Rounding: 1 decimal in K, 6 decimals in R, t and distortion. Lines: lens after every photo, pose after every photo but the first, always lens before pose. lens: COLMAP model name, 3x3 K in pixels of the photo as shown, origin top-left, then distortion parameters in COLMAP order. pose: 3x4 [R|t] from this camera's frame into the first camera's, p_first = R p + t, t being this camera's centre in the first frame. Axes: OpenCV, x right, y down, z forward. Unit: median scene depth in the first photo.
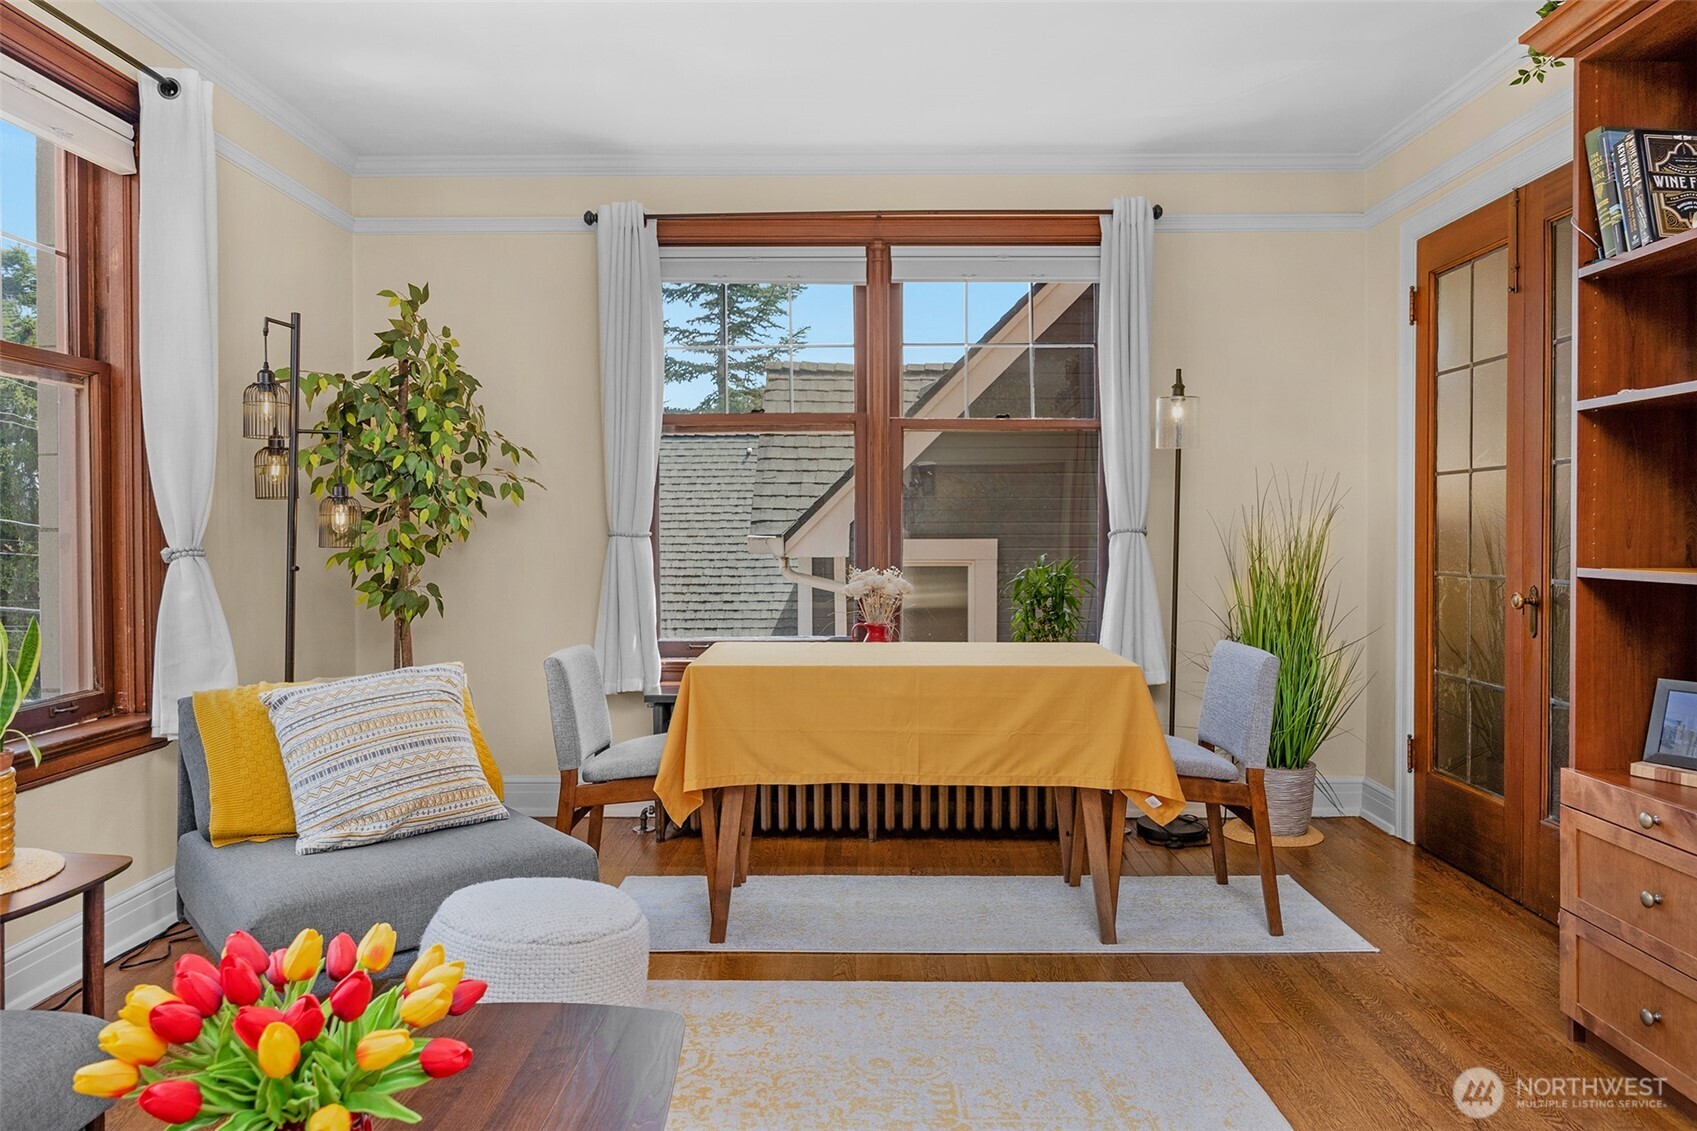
lens RADIAL K [[1144.9, 0, 863.5], [0, 1144.9, 549.9], [0, 0, 1]] dist [0.010035, -0.013016]
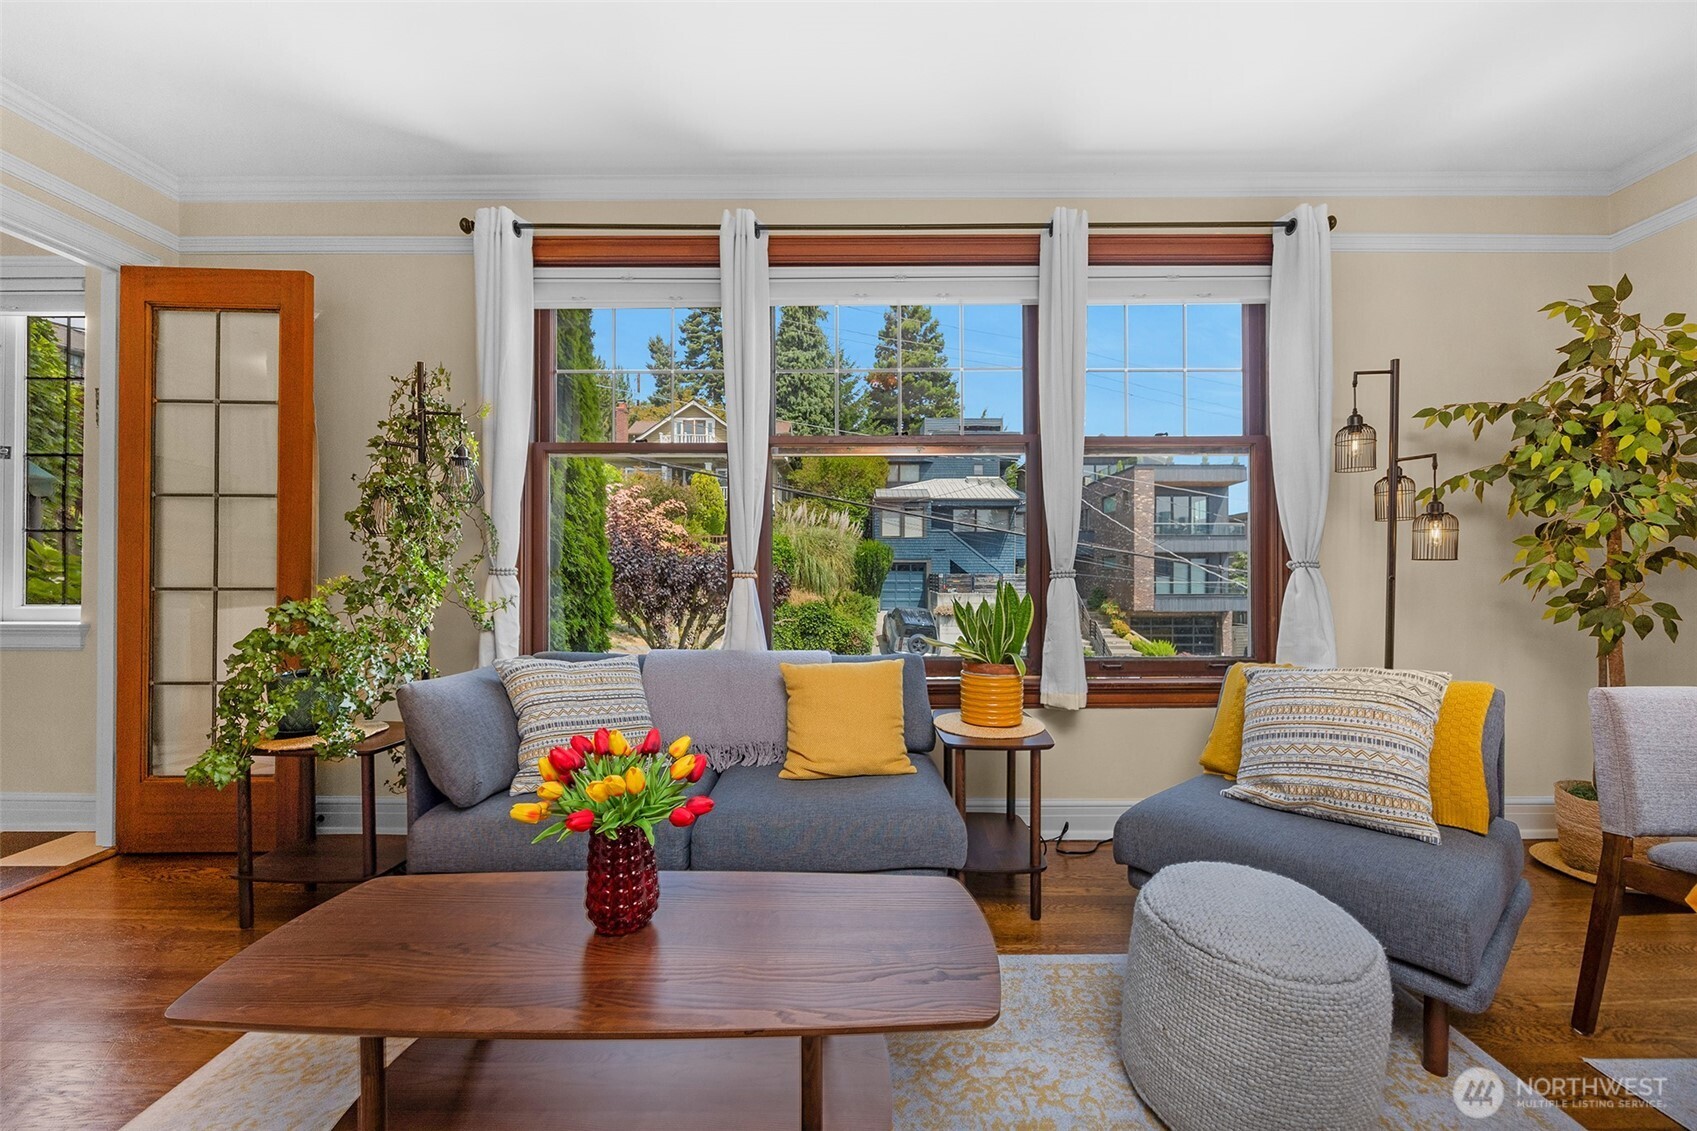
lens RADIAL K [[691.1, 0, 841.3], [0, 691.1, 575.2], [0, 0, 1]] dist [-0.003835, -0.000968]
pose [[-0.025179, -0.000595, -0.999683, 0.218516], [-0.016422, 0.999865, -0.000182, 0.022083], [0.999548, 0.016412, -0.025185, 0.457375]]
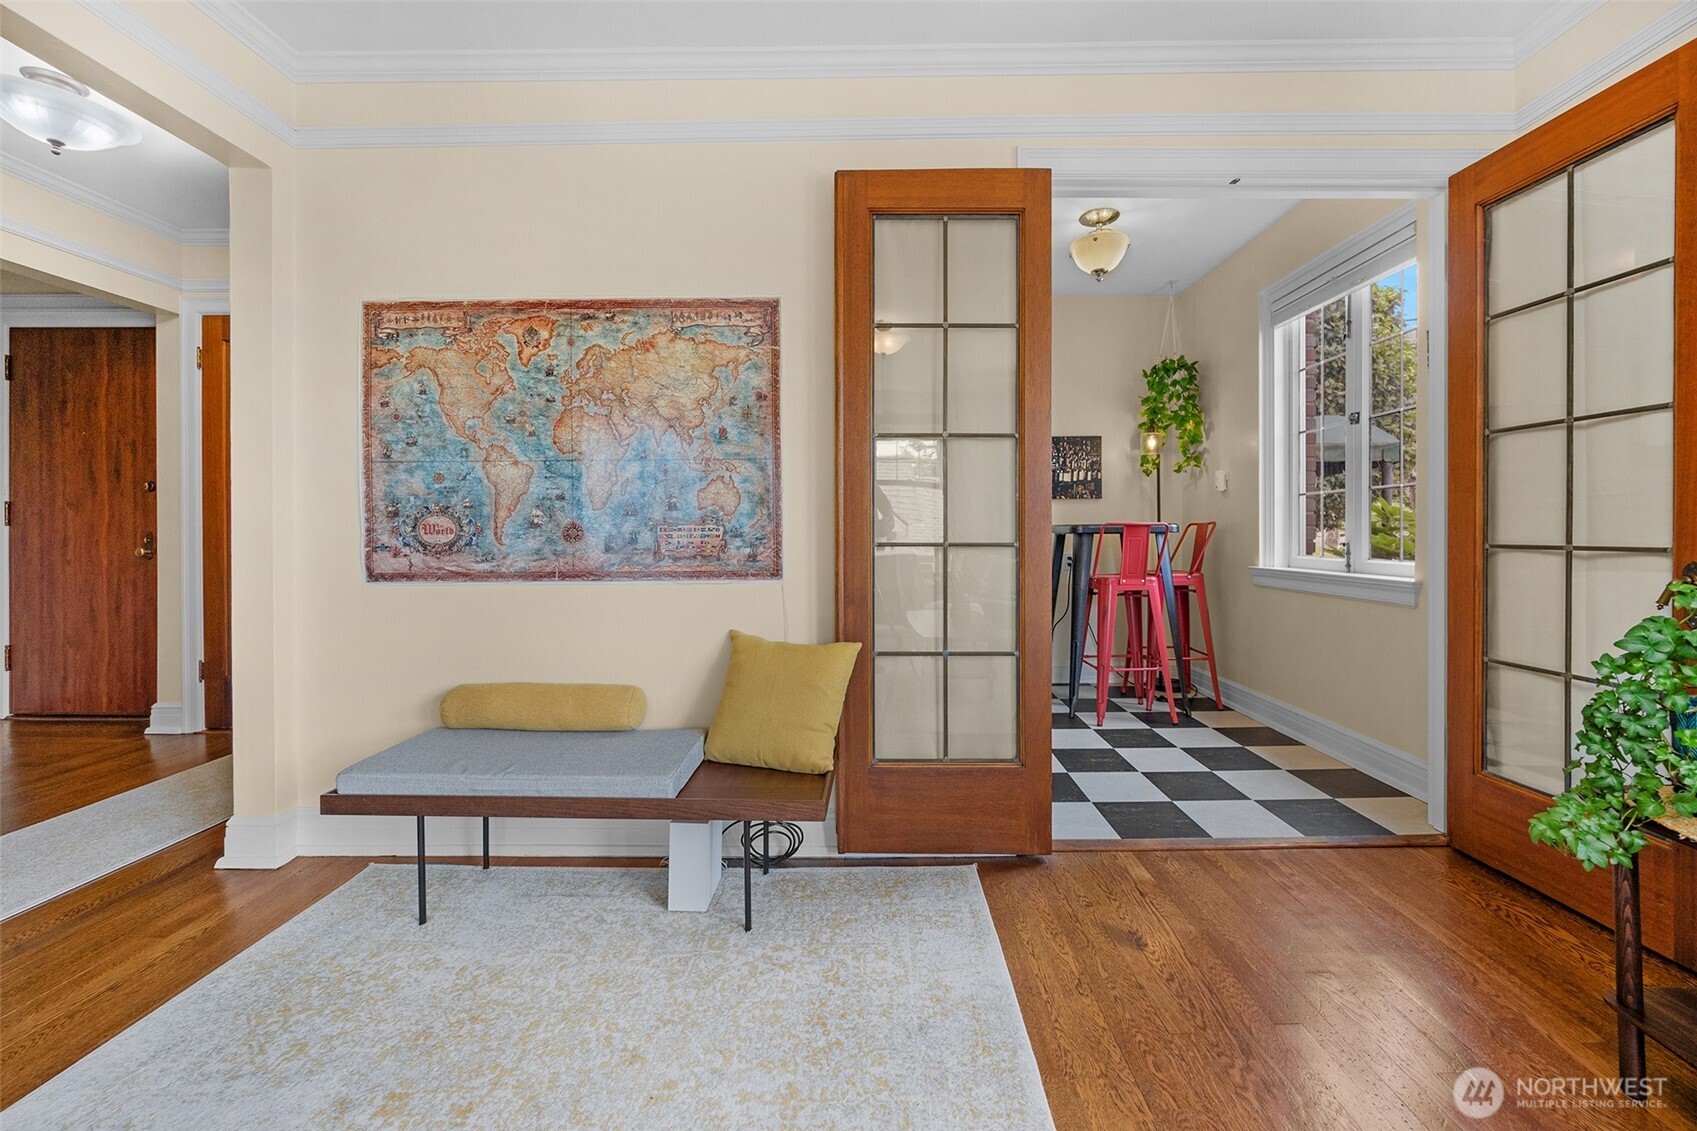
lens RADIAL K [[664.5, 0, 866.9], [0, 664.5, 535.5], [0, 0, 1]] dist [-0.005187, 0.001110]
pose [[-0.999995, 0.003288, 0.000360, 0.031254], [0.003292, 0.999896, 0.014050, 0.029842], [-0.000314, 0.014051, -0.999901, 0.269615]]
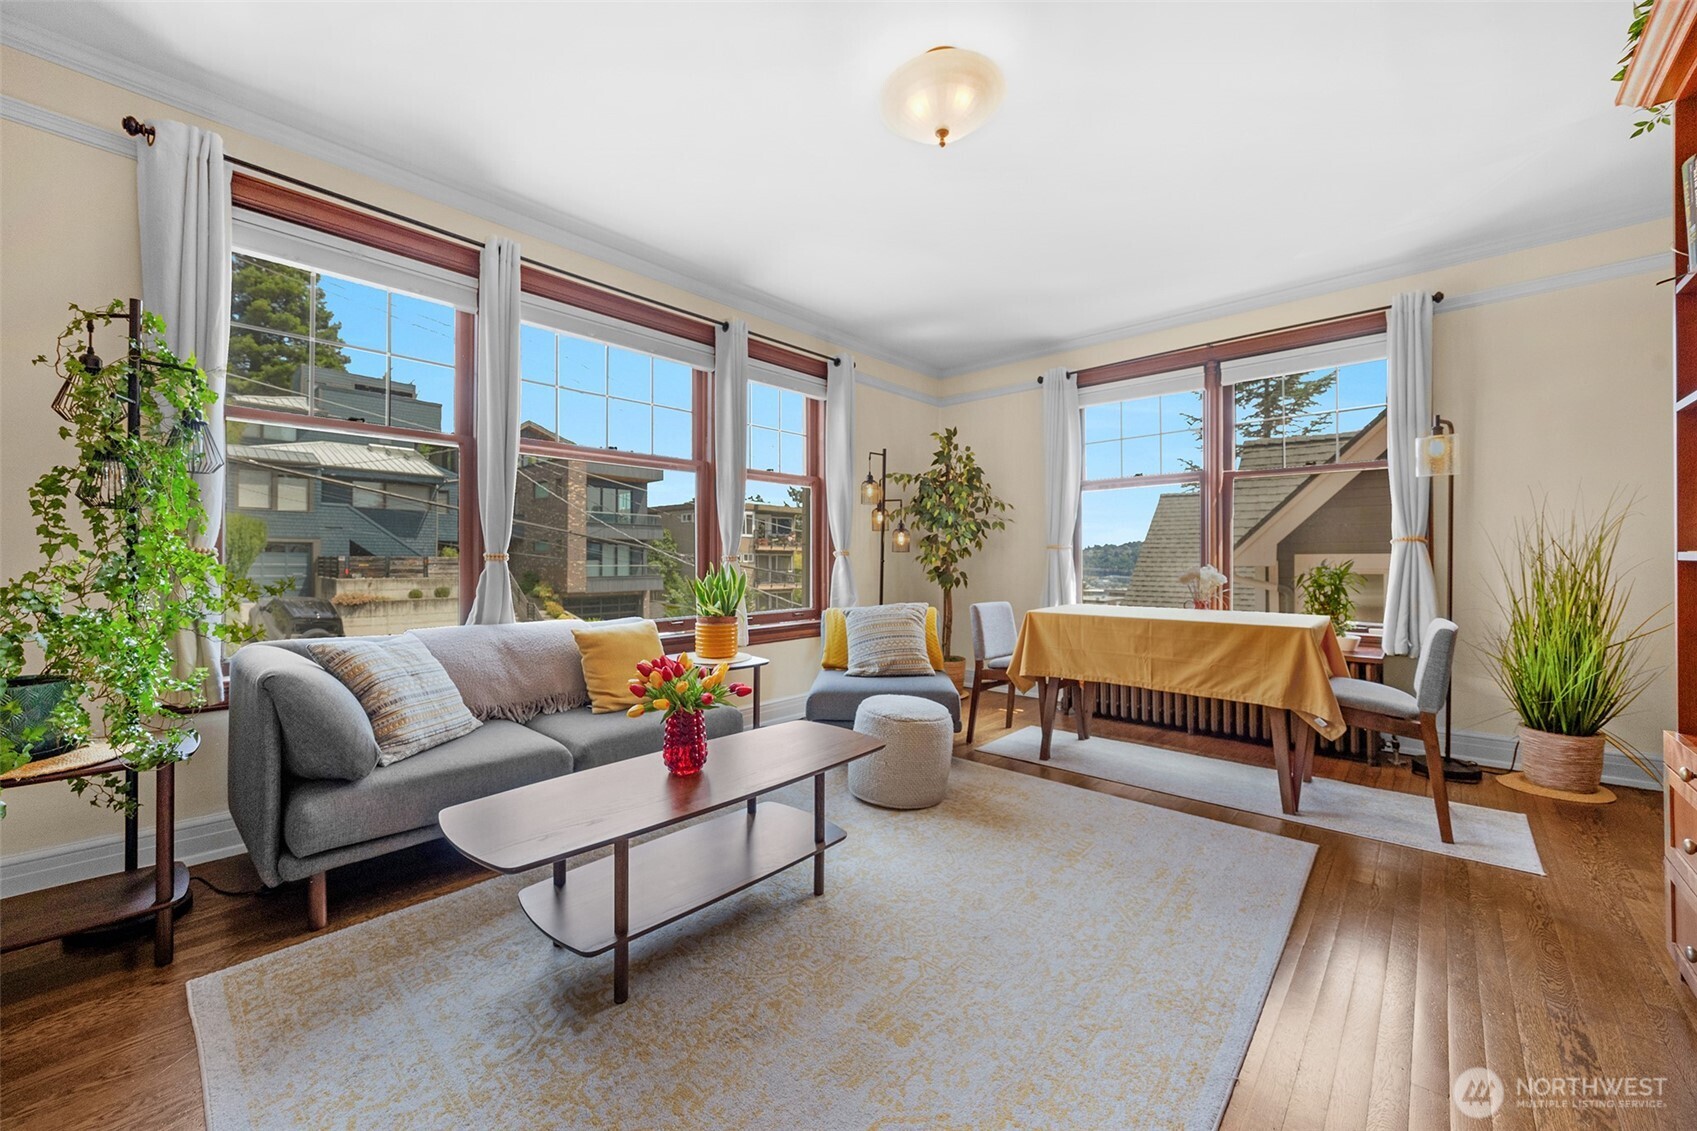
lens RADIAL K [[664.5, 0, 865.3], [0, 664.5, 582.0], [0, 0, 1]] dist [-0.005187, 0.001110]
pose [[0.740929, 0.023566, -0.671169, 0.367562], [-0.012009, 0.999689, 0.021844, 0.029226], [0.671475, -0.008124, 0.740982, -0.005093]]
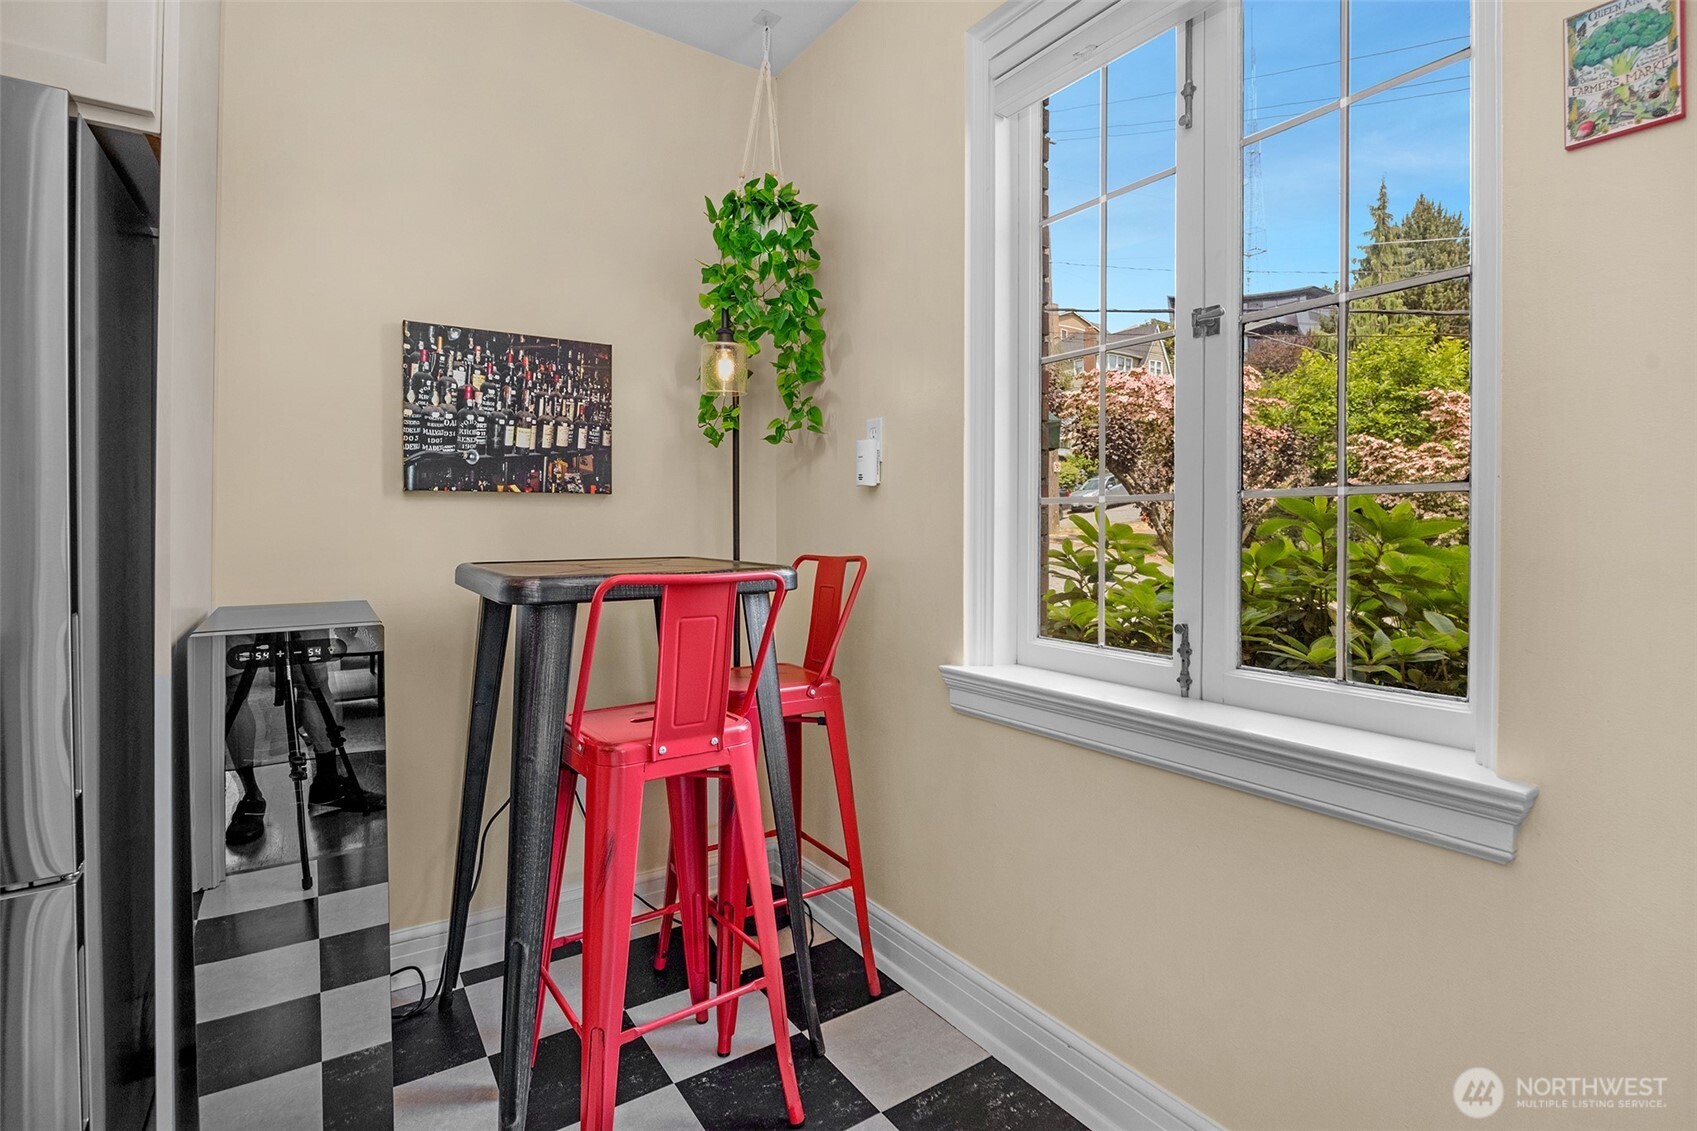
lens RADIAL K [[809.2, 0, 858.2], [0, 809.2, 530.7], [0, 0, 1]] dist [-0.031885, -0.000118]
pose [[-0.820687, 0.002785, -0.571371, -0.242298], [-0.006839, 0.999869, 0.014697, -0.007312], [0.571337, 0.015969, -0.820560, -0.440197]]
